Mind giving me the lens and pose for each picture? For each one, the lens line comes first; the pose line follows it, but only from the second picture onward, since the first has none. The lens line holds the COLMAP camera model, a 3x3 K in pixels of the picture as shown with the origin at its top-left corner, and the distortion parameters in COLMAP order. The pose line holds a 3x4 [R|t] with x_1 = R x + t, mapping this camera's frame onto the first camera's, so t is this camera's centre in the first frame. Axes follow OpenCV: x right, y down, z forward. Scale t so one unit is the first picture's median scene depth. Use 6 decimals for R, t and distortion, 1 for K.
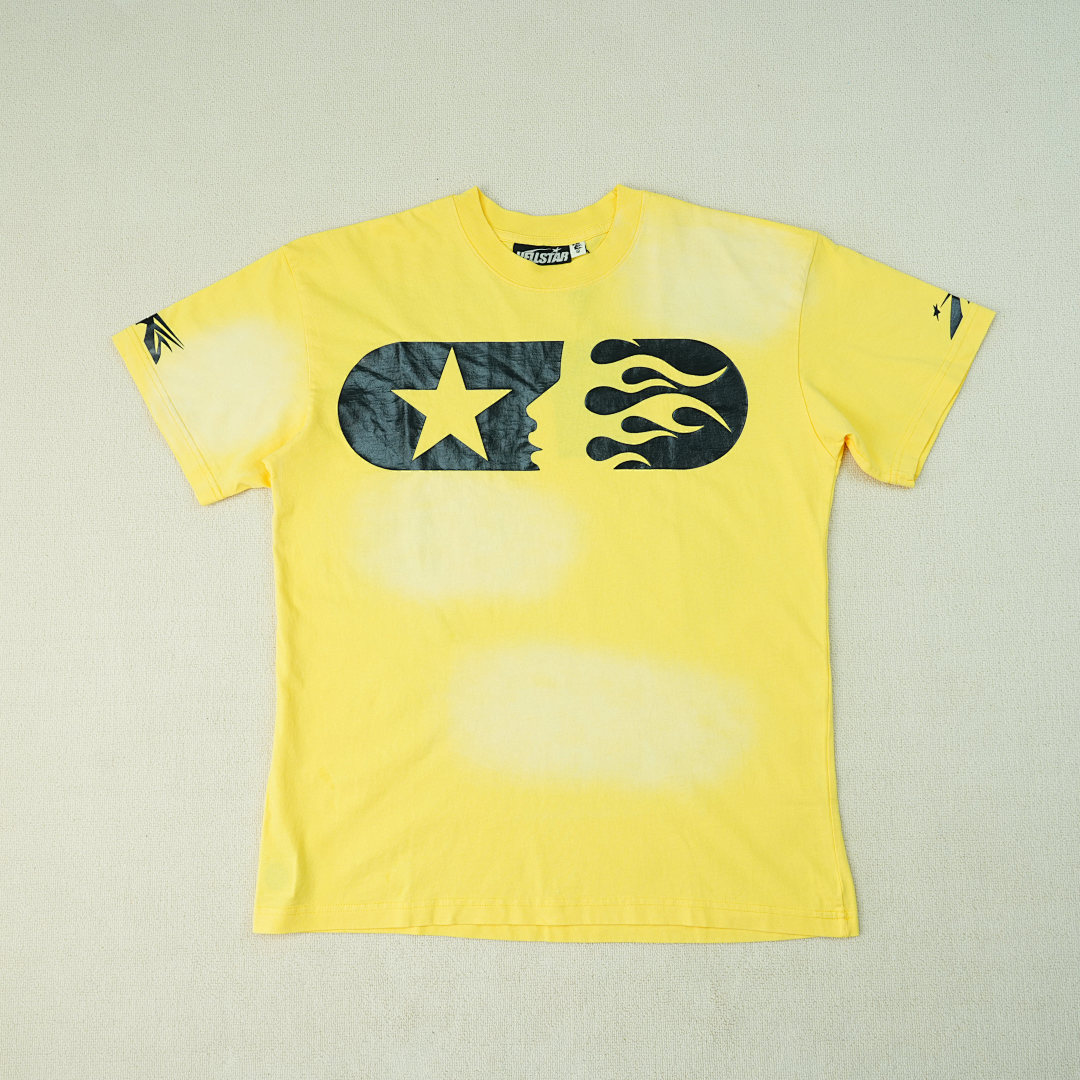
lens RADIAL K [[1072.6, 0, 545.2], [0, 1072.6, 537.0], [0, 0, 1]] dist [-0.008832, 0.000000]
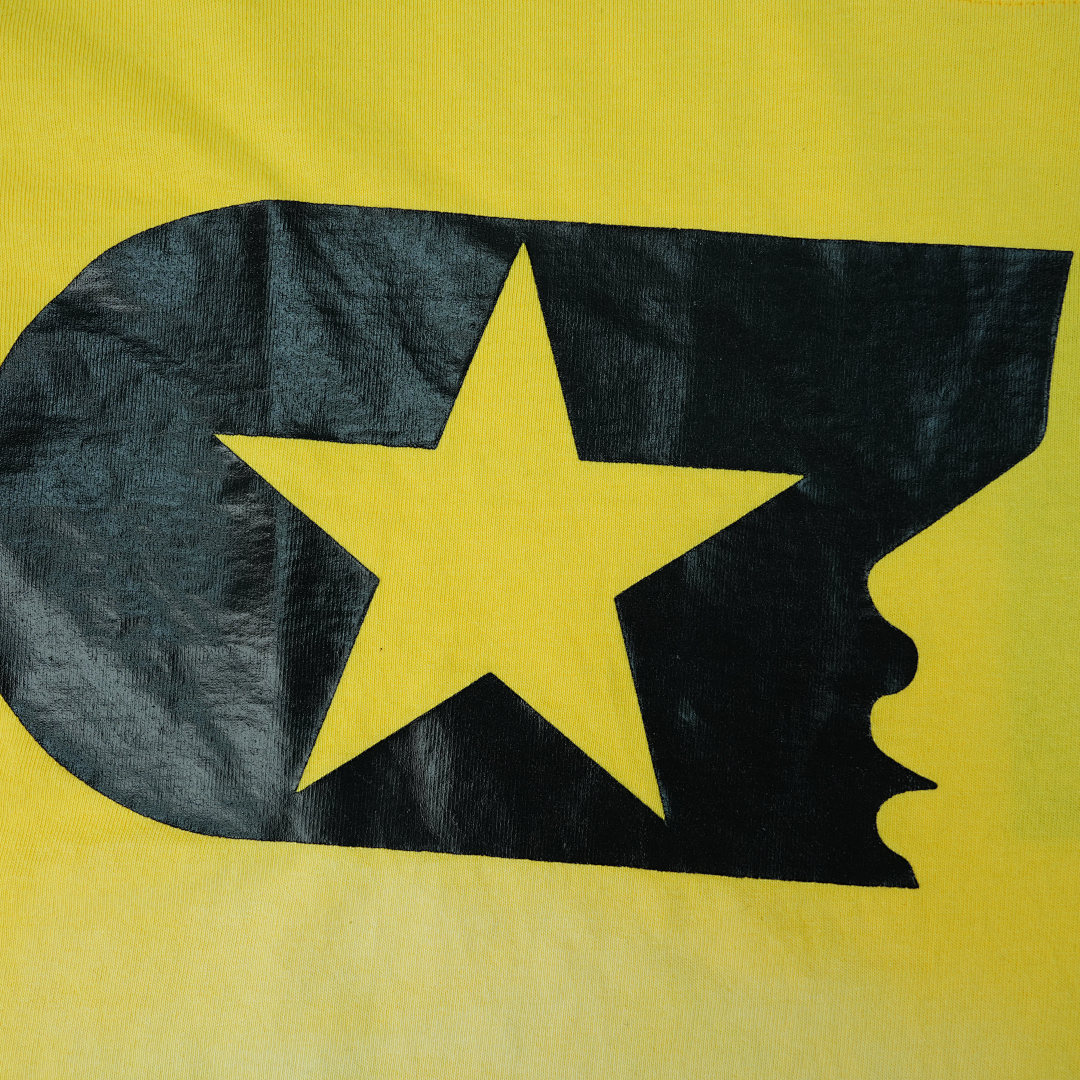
lens RADIAL K [[1072.6, 0, 544.8], [0, 1072.6, 538.6], [0, 0, 1]] dist [-0.008832, 0.000000]
pose [[0.997706, 0.067197, 0.008173, -0.081000], [-0.067639, 0.994411, 0.081061, -0.138338], [-0.002680, -0.081428, 0.996676, 0.793973]]
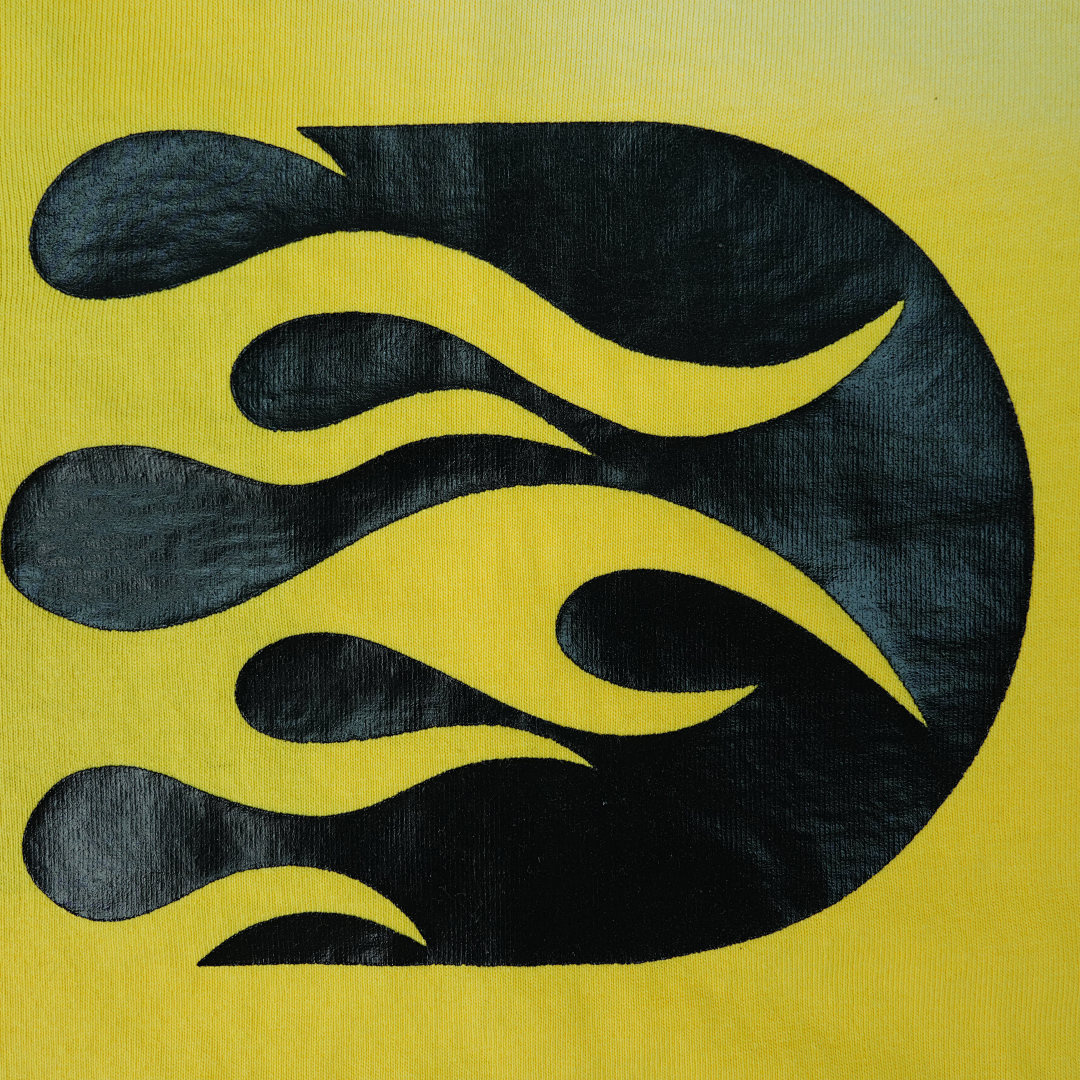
lens RADIAL K [[1072.6, 0, 539.8], [0, 1072.6, 545.9], [0, 0, 1]] dist [-0.008832, 0.000000]
pose [[0.999739, -0.019051, 0.012573, 0.113498], [0.016949, 0.988522, 0.150124, -0.147547], [-0.015289, -0.149871, 0.988587, 0.838368]]
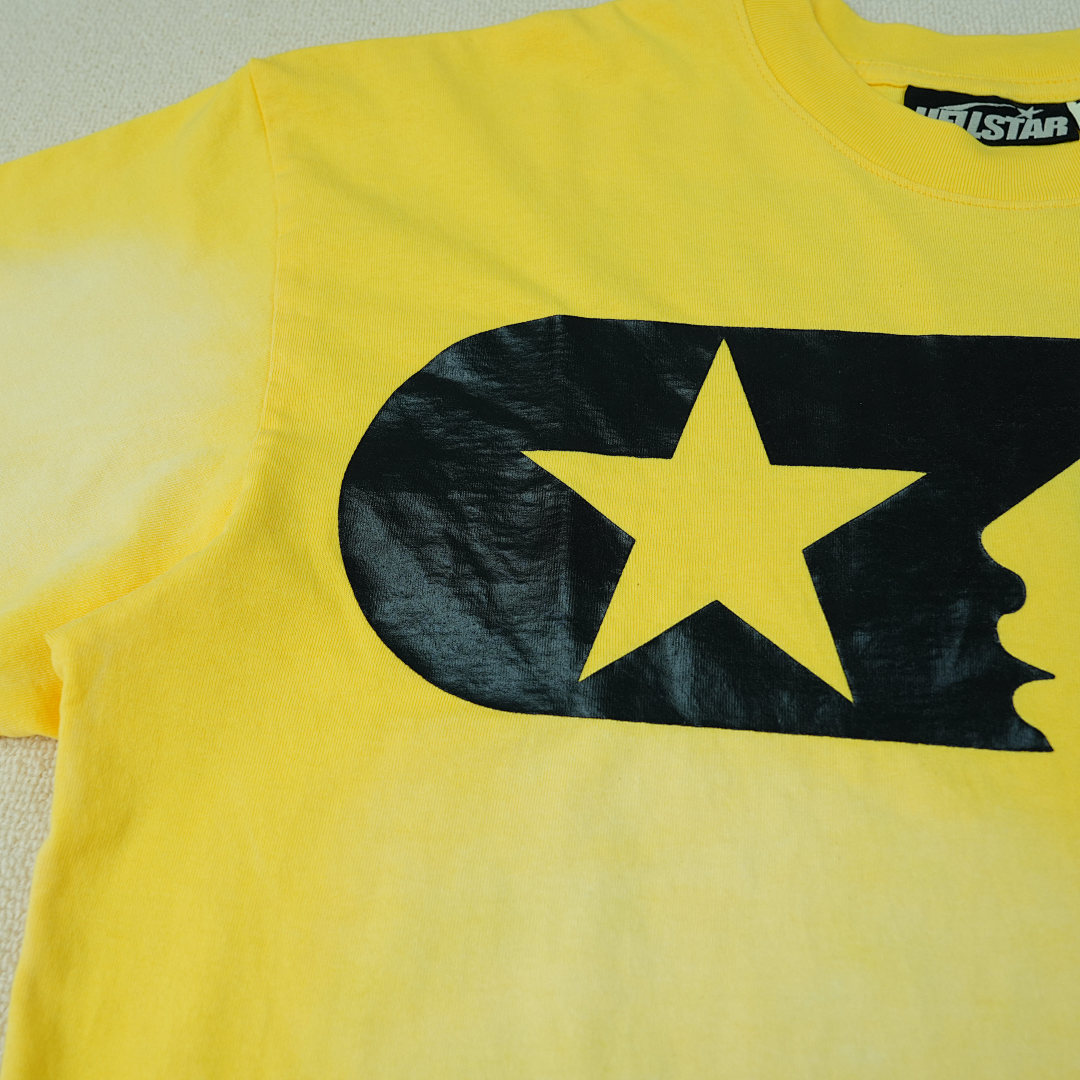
lens RADIAL K [[1072.6, 0, 542.4], [0, 1072.6, 535.6], [0, 0, 1]] dist [-0.008832, 0.000000]
pose [[0.996452, 0.066724, -0.051305, -0.120716], [-0.078870, 0.953066, -0.292310, -0.025079], [0.029393, 0.295319, 0.954946, 0.716720]]
